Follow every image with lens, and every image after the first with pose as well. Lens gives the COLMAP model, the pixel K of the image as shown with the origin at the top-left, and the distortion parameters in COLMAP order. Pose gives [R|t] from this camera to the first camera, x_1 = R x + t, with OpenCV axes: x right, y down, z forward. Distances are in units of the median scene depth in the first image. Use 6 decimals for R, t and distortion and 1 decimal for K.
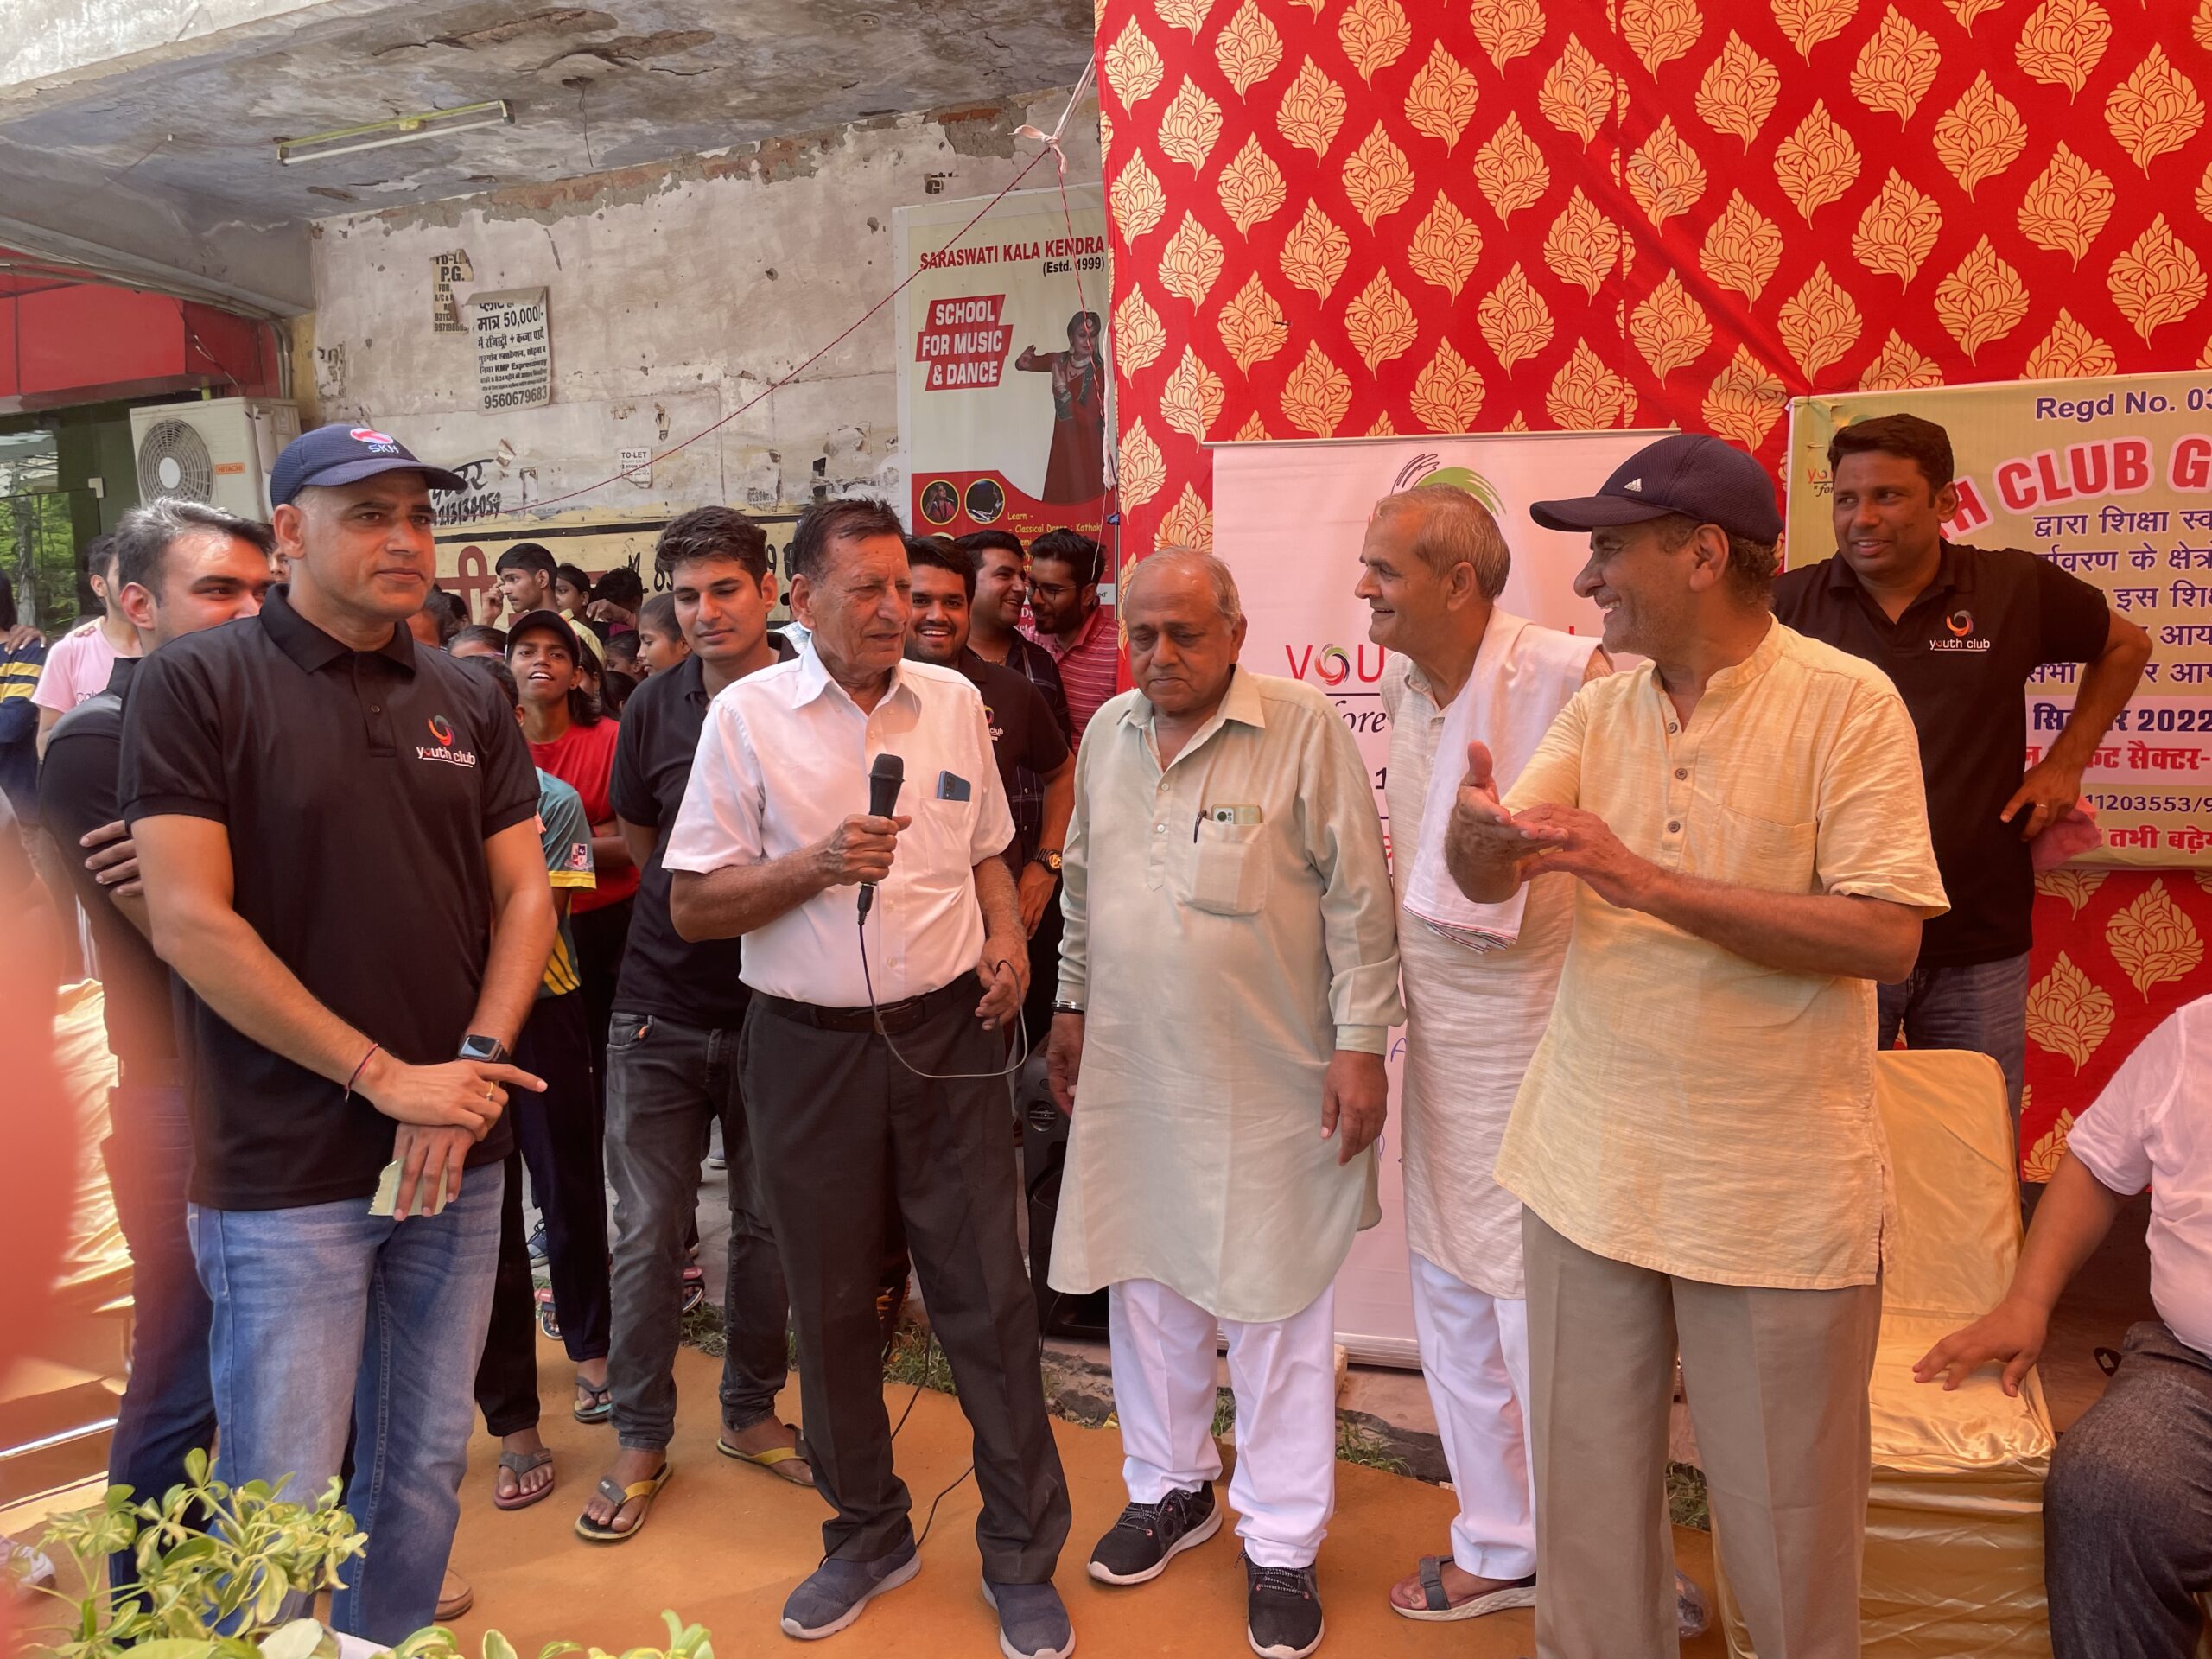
lens RADIAL K [[1637.8, 0, 1143.1], [0, 1637.8, 815.4], [0, 0, 1]] dist [0.067512, -0.090110]
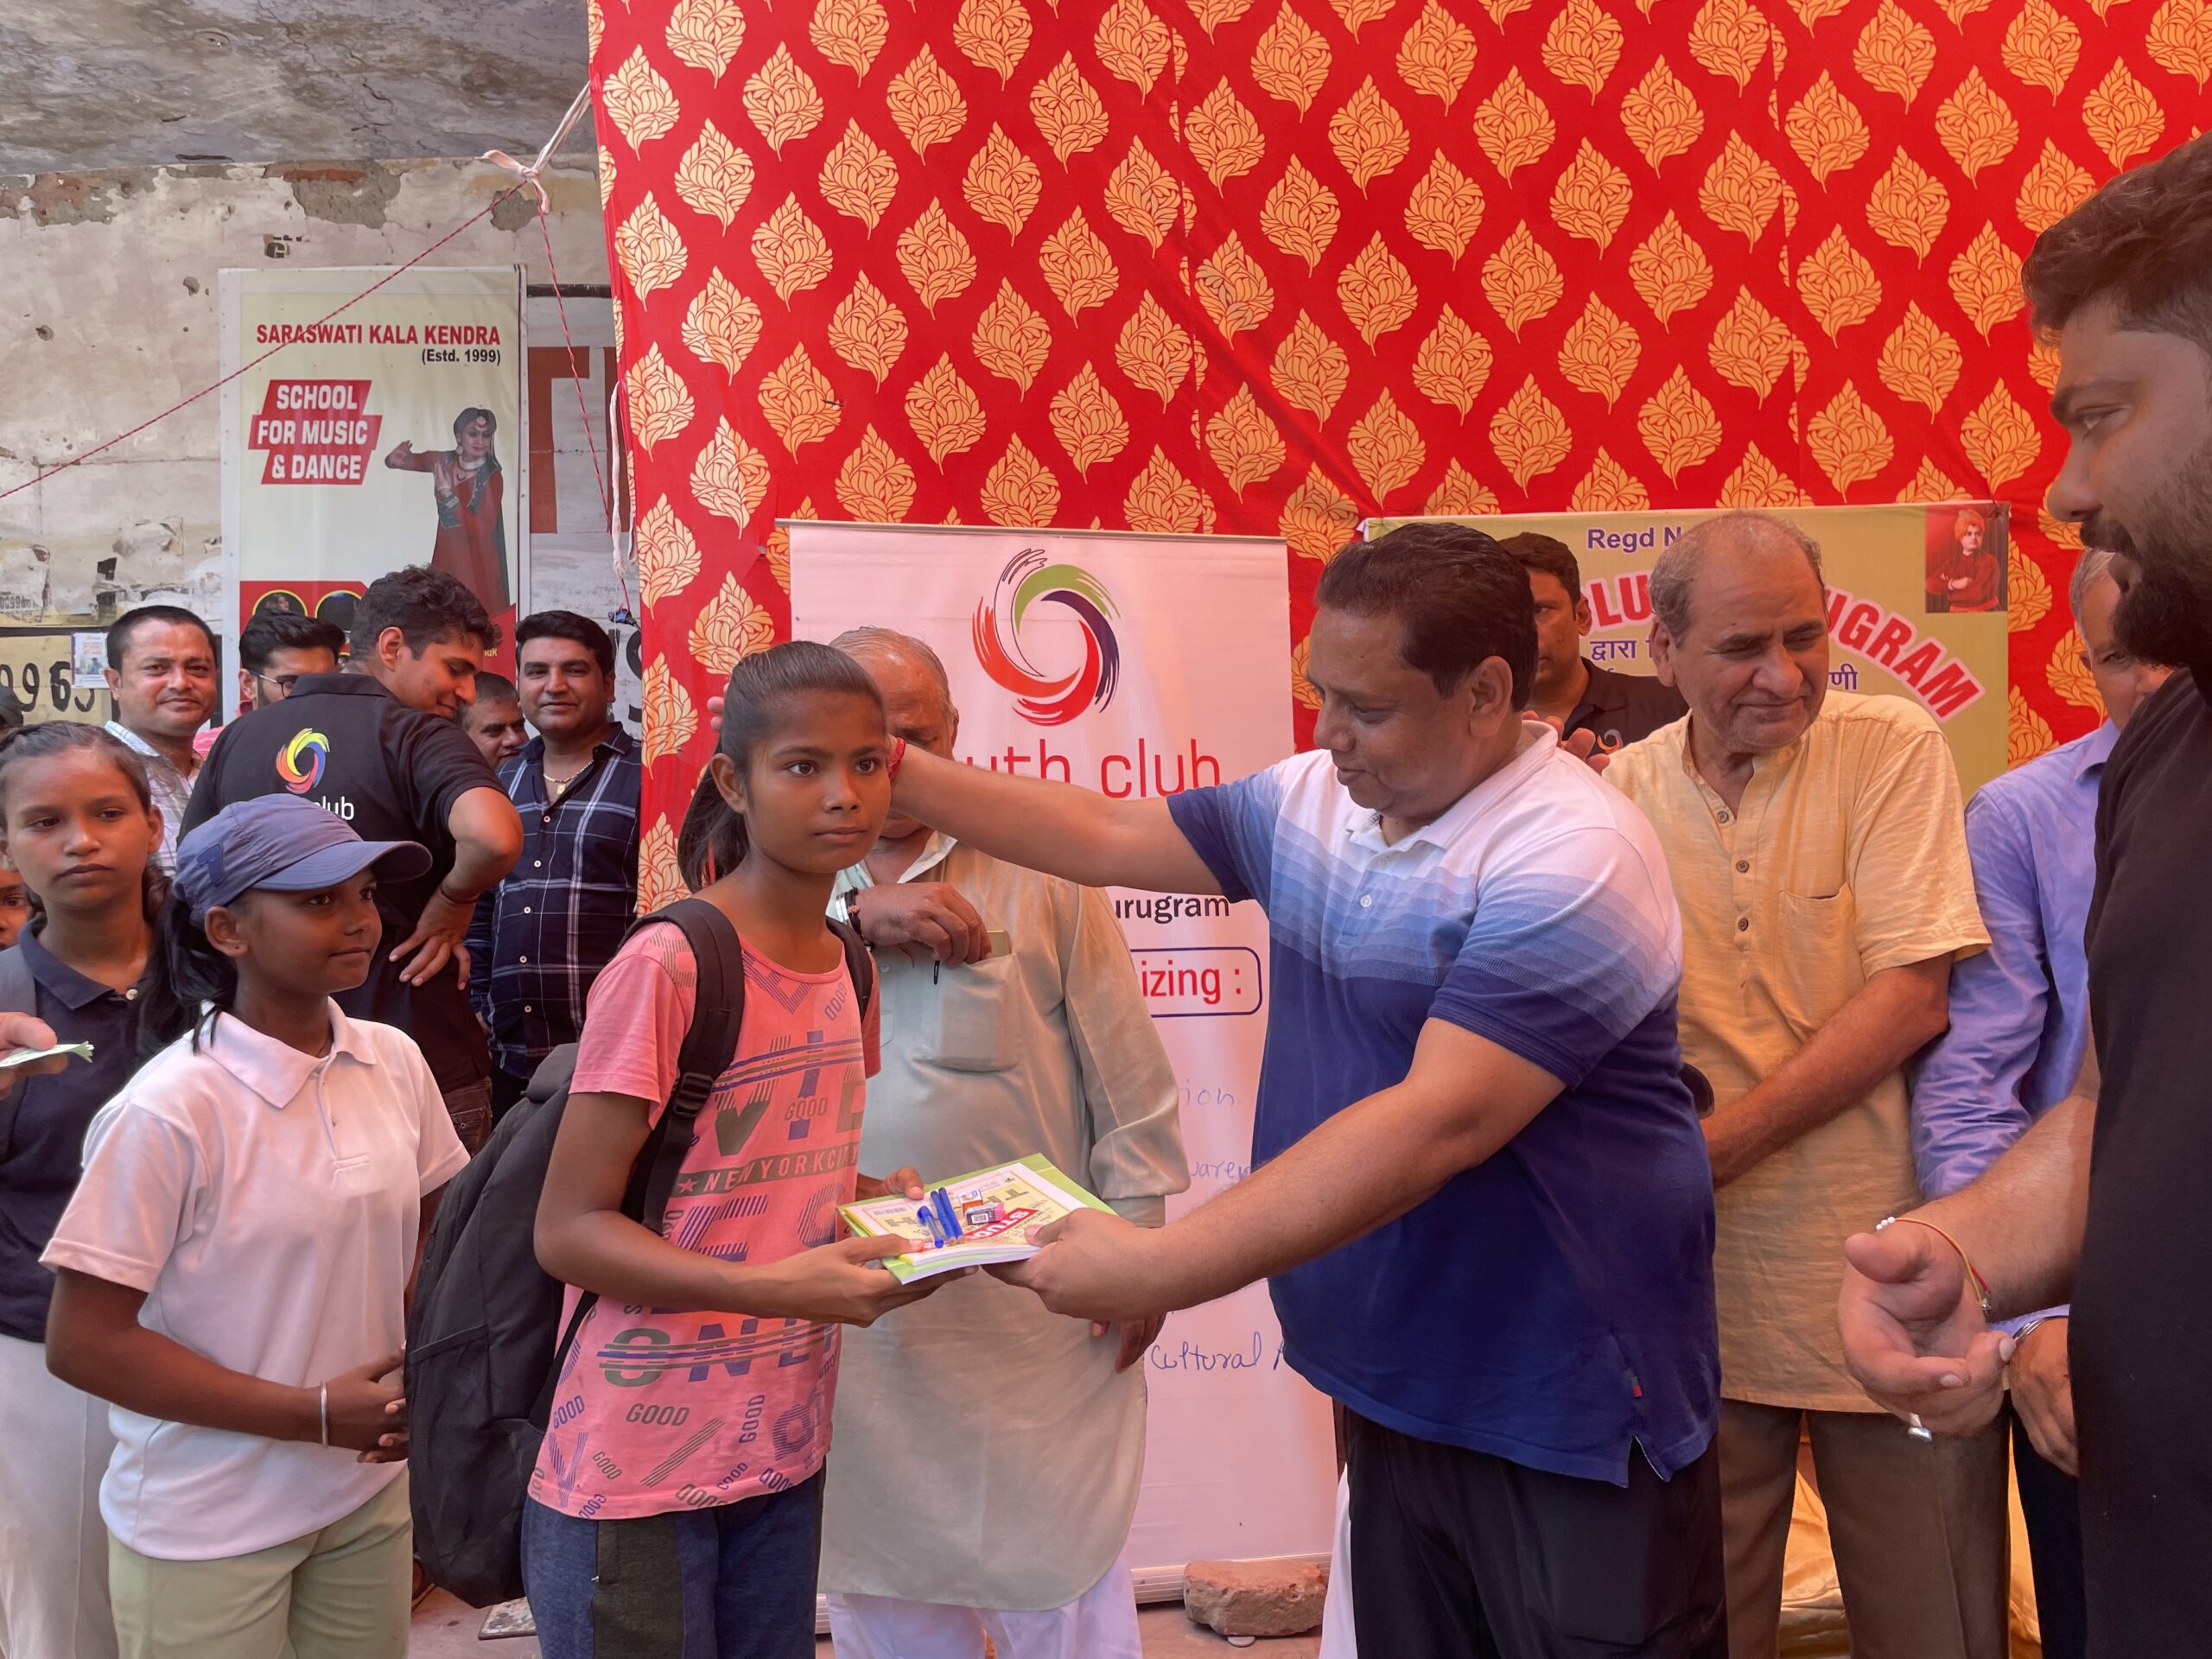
lens RADIAL K [[1637.8, 0, 1101.0], [0, 1637.8, 821.0], [0, 0, 1]] dist [0.067512, -0.090110]
pose [[0.920270, -0.005025, 0.391253, -0.079708], [0.043837, 0.994947, -0.090330, 0.006578], [-0.388822, 0.100279, 0.915839, 0.095414]]
